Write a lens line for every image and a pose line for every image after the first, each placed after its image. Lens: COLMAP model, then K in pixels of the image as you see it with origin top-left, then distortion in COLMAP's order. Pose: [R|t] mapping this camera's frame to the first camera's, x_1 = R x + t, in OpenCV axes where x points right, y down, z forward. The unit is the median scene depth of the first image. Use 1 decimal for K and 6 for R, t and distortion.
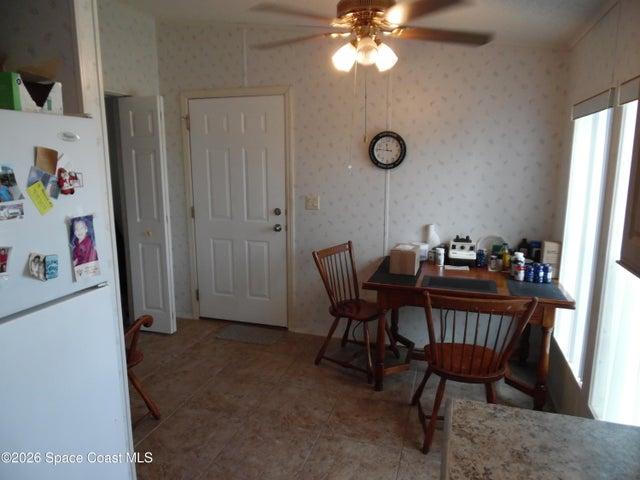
lens RADIAL K [[437.4, 0, 321.9], [0, 437.4, 243.2], [0, 0, 1]] dist [-0.034182, 0.003356]
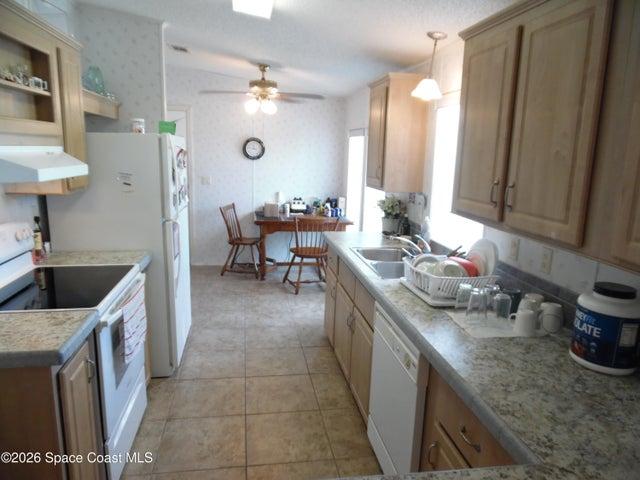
lens RADIAL K [[437.4, 0, 320.5], [0, 437.4, 238.4], [0, 0, 1]] dist [-0.034182, 0.003356]
pose [[0.896010, -0.061253, 0.439789, -0.414255], [0.056379, 0.998117, 0.024153, 0.118928], [-0.440441, 0.003153, 0.897776, -0.693513]]
